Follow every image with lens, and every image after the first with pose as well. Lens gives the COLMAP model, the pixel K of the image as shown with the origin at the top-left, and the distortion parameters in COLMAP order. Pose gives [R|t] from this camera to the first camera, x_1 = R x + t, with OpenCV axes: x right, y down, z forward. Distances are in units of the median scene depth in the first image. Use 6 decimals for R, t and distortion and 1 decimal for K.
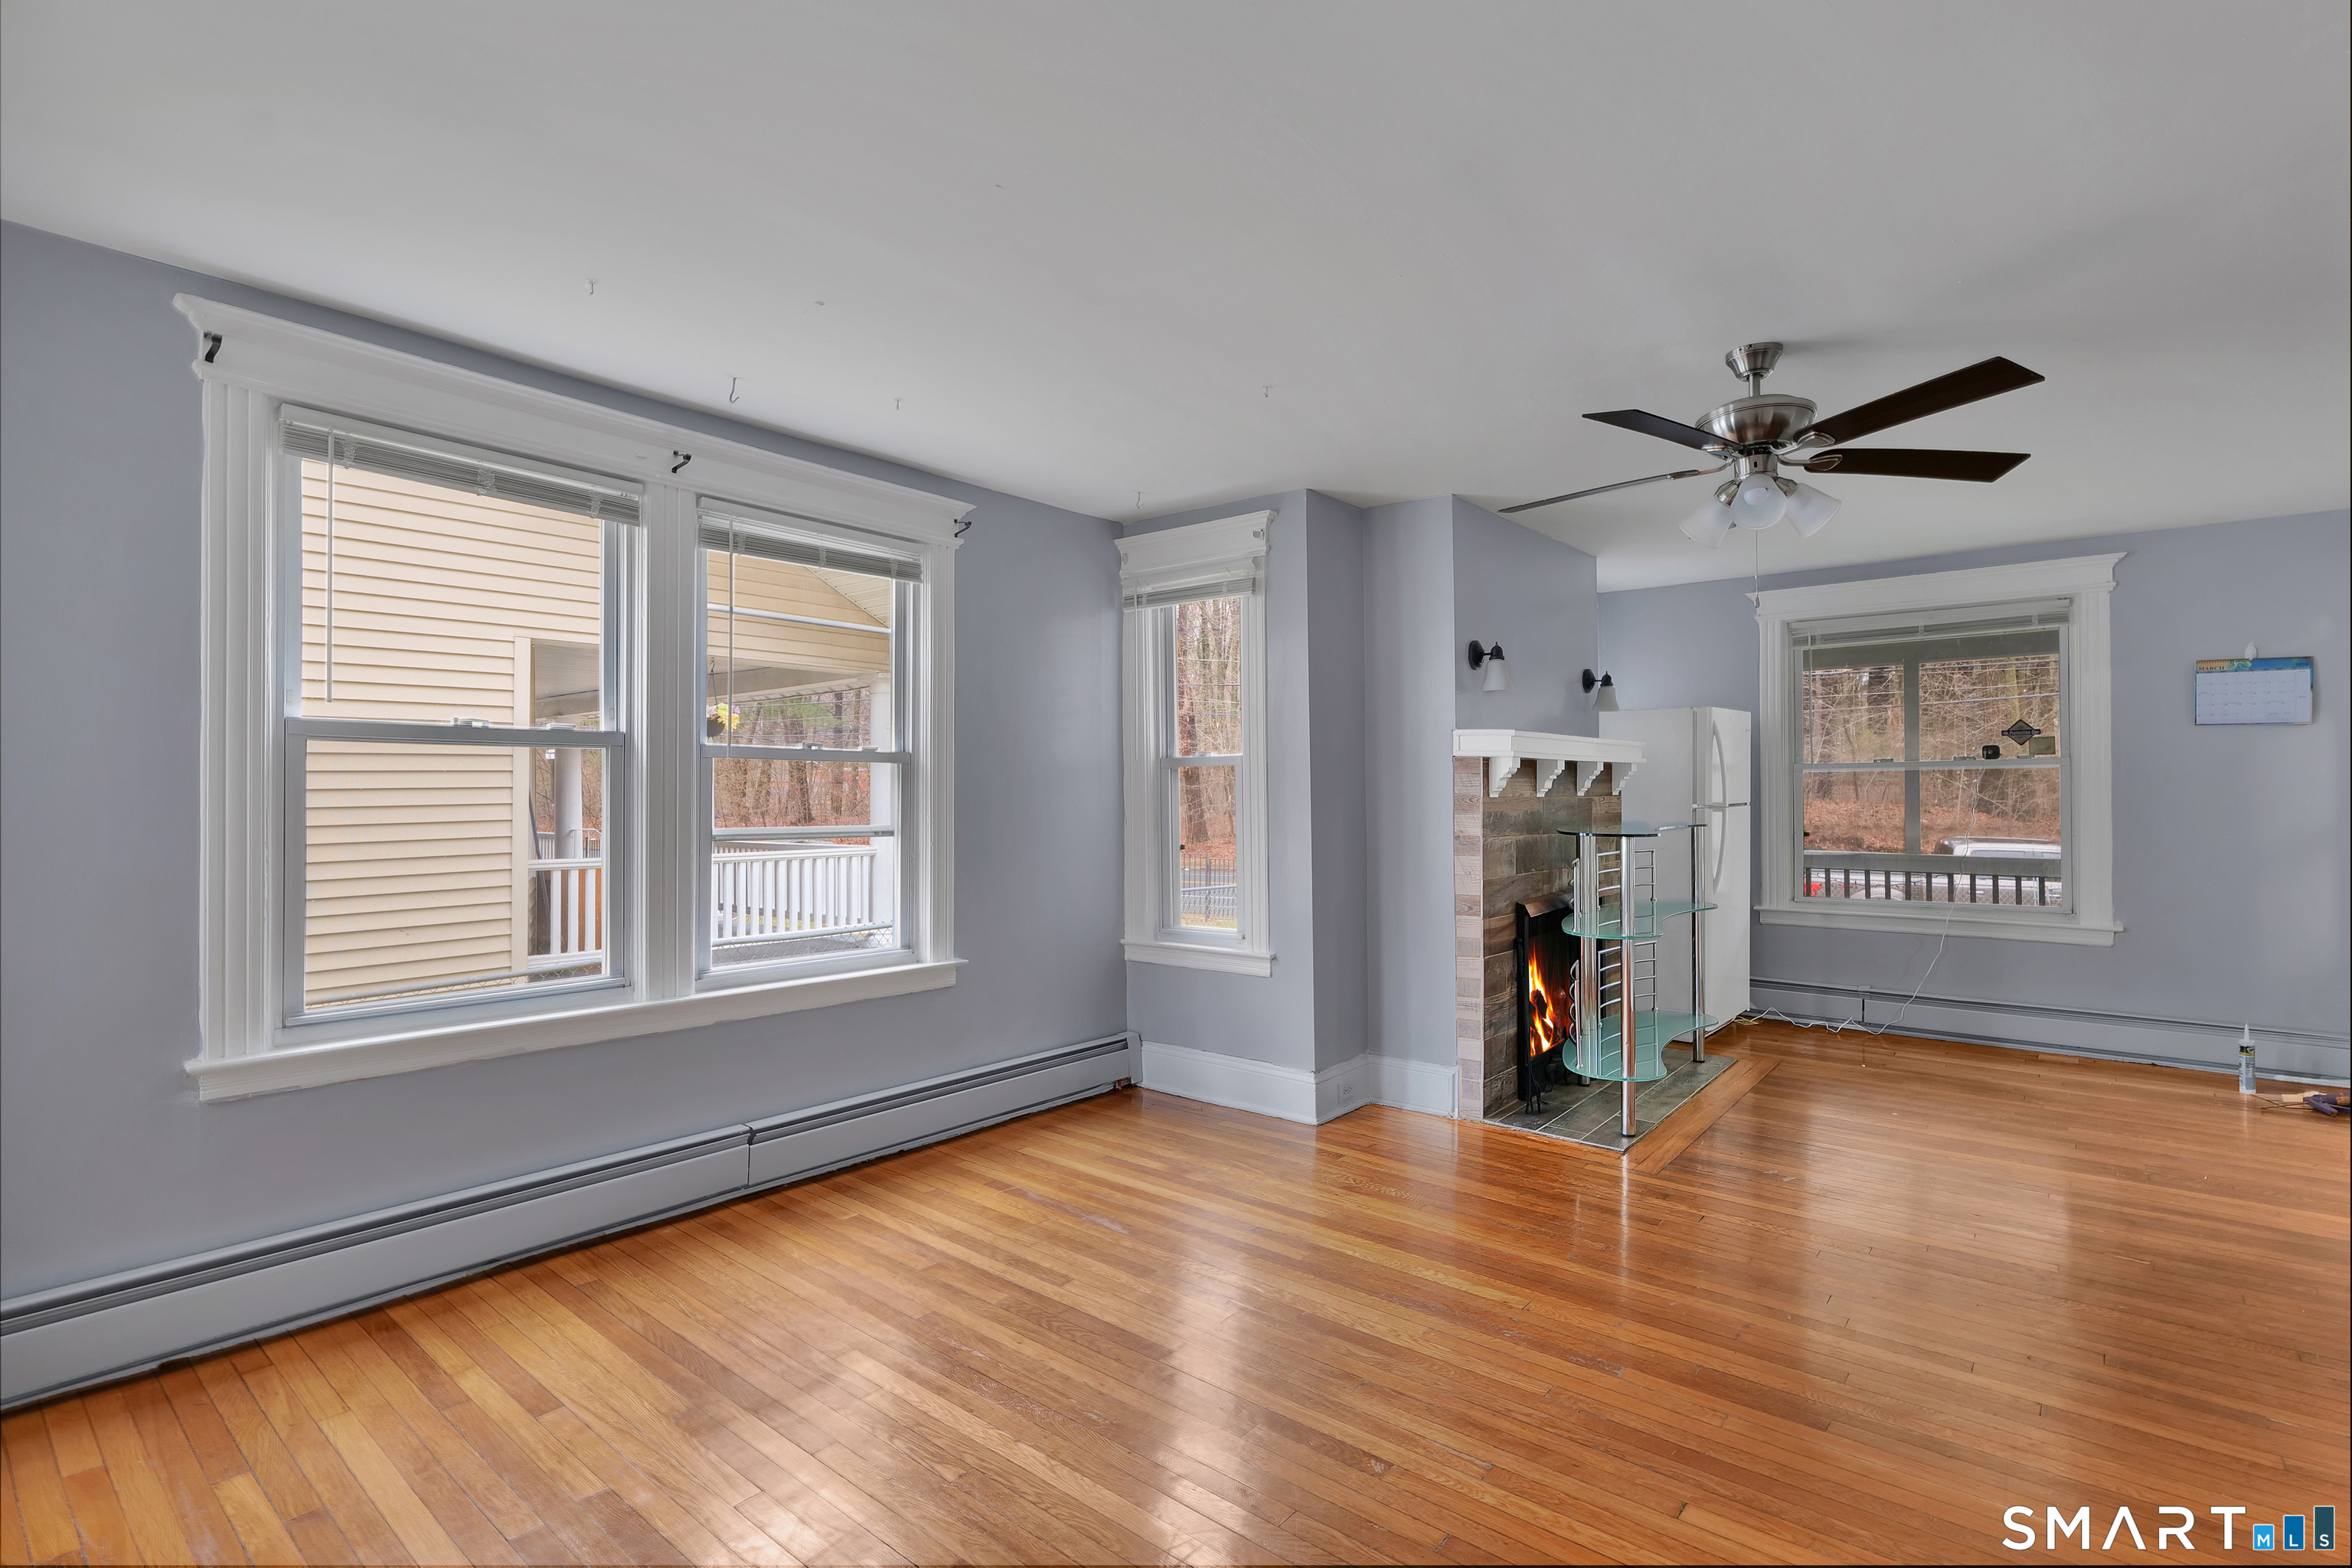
lens RADIAL K [[1104.8, 0, 1169.8], [0, 1104.8, 785.7], [0, 0, 1]] dist [0.000045, -0.000667]
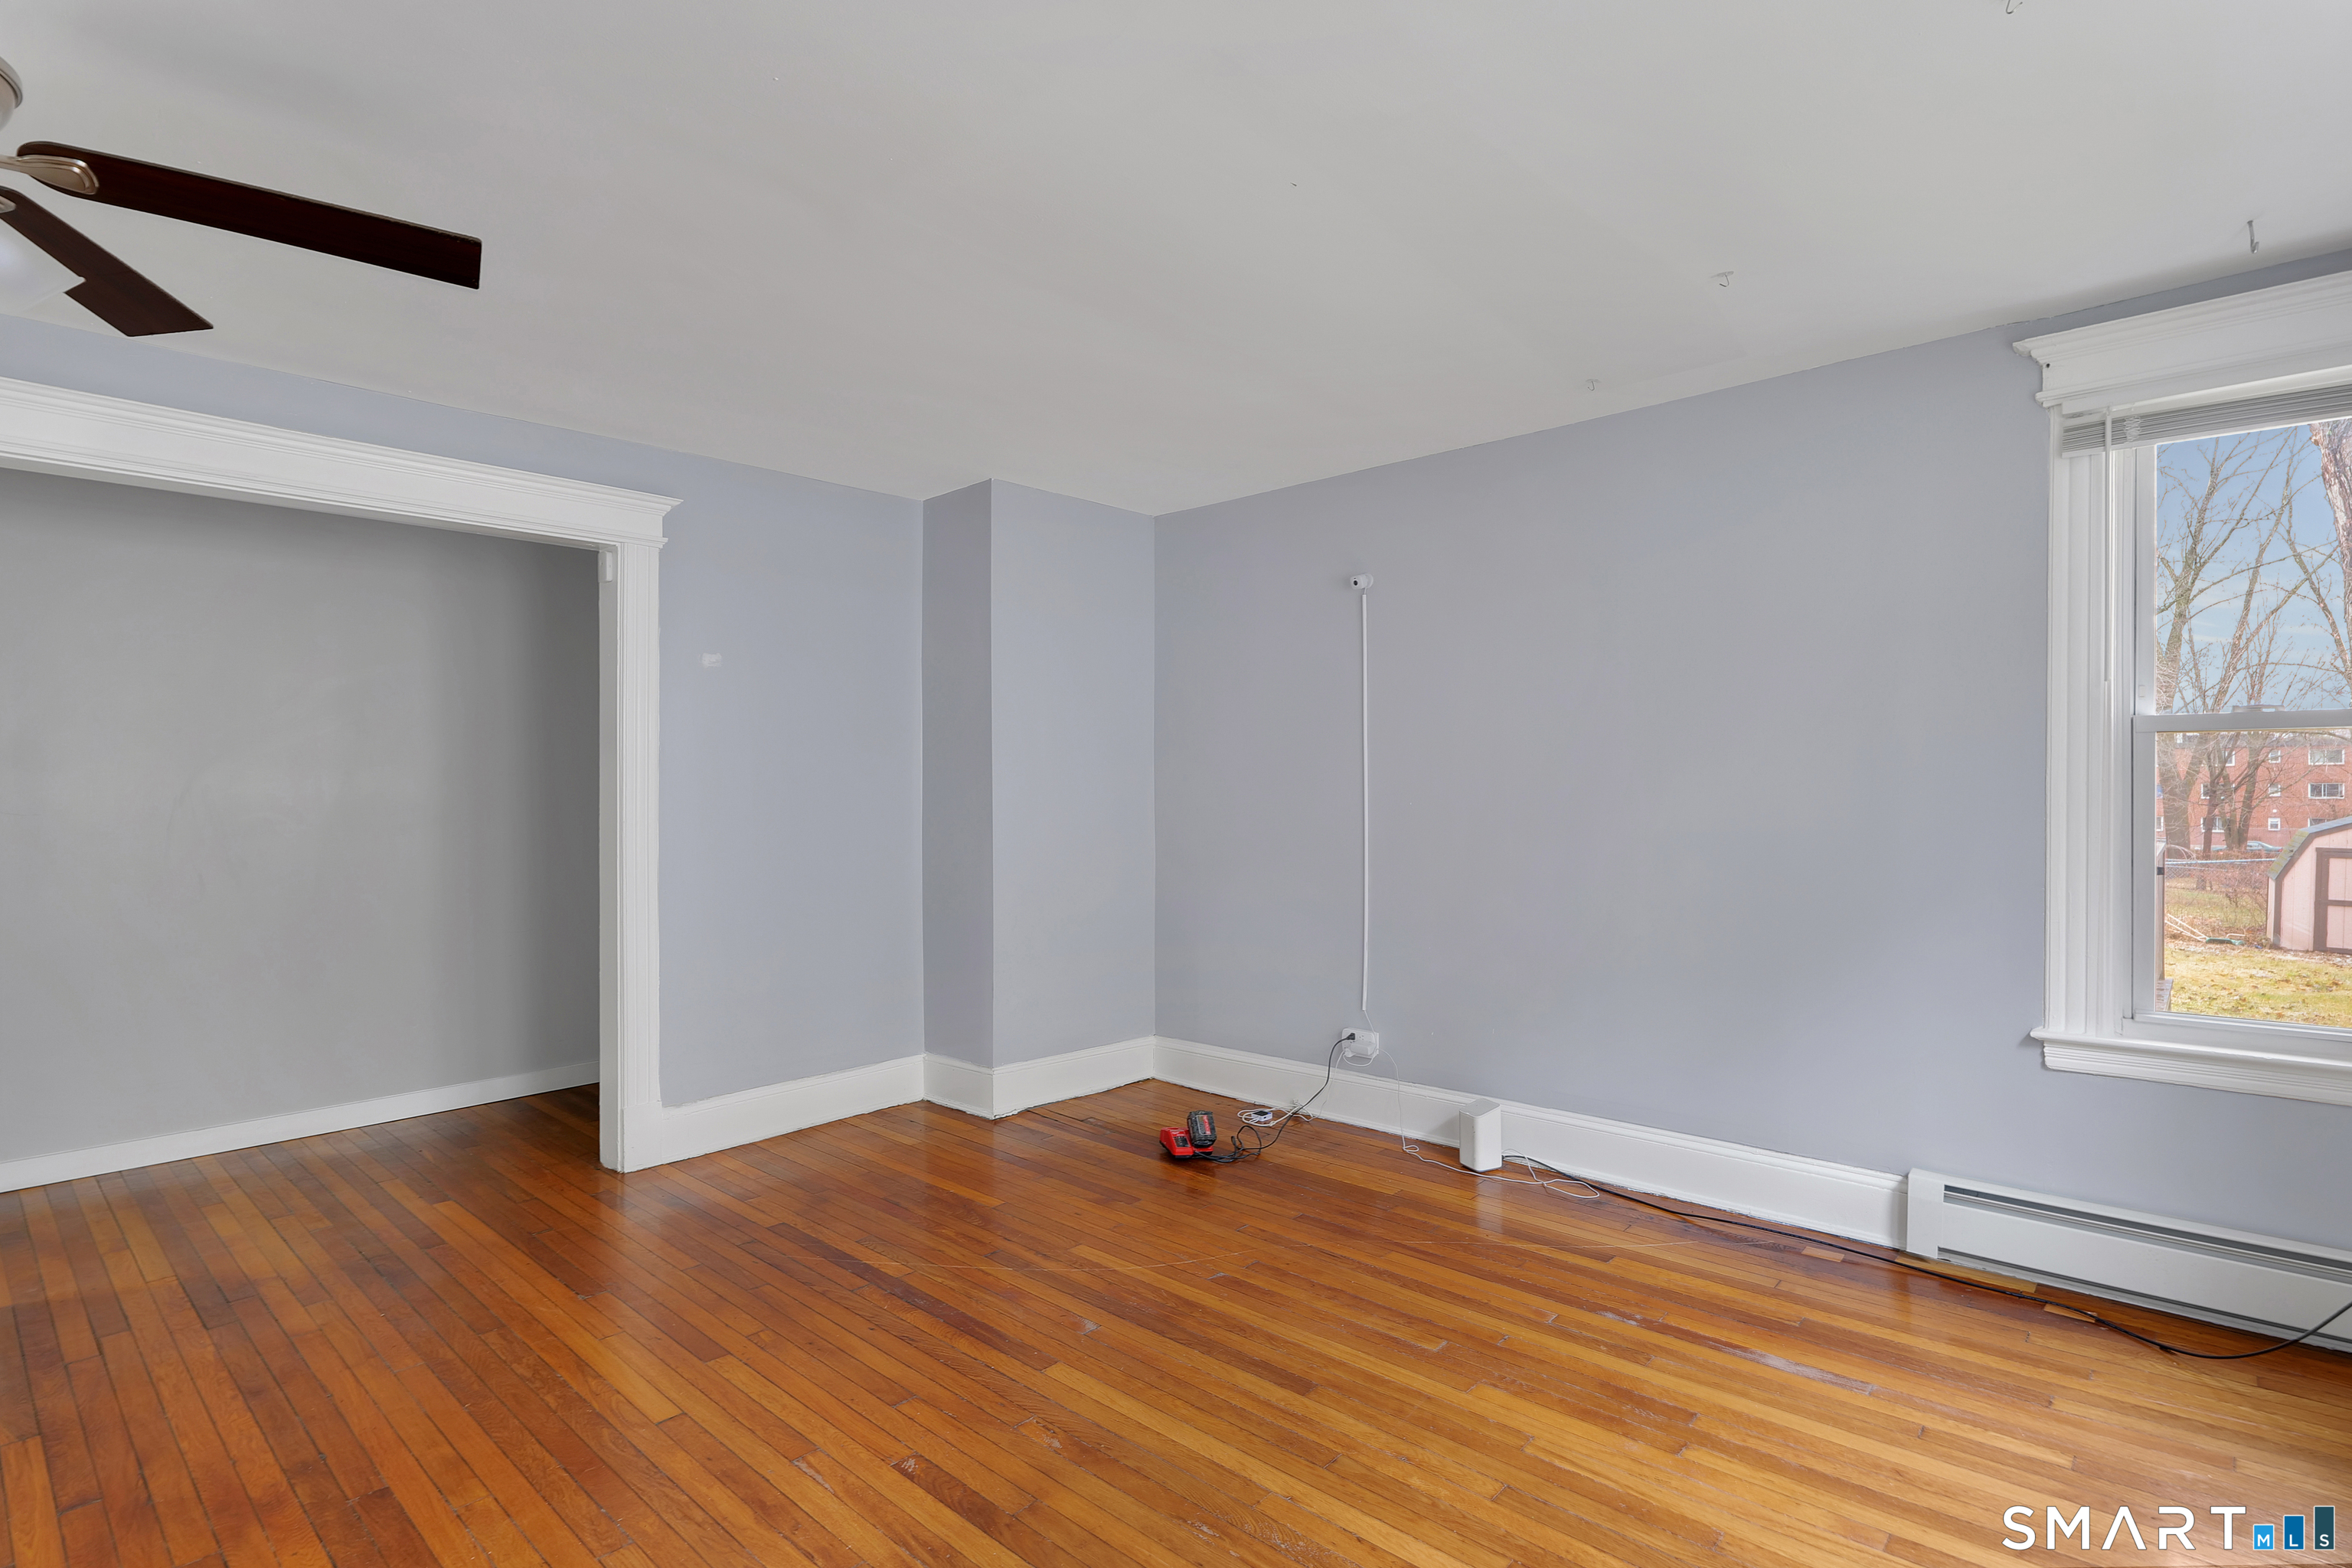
lens RADIAL K [[1096.7, 0, 1181.8], [0, 1096.7, 790.4], [0, 0, 1]] dist [0.000017, 0.000002]
pose [[-0.999826, 0.003680, 0.018263, -0.070602], [0.003537, 0.999963, -0.007842, 0.031884], [-0.018292, -0.007776, -0.999802, 1.955187]]
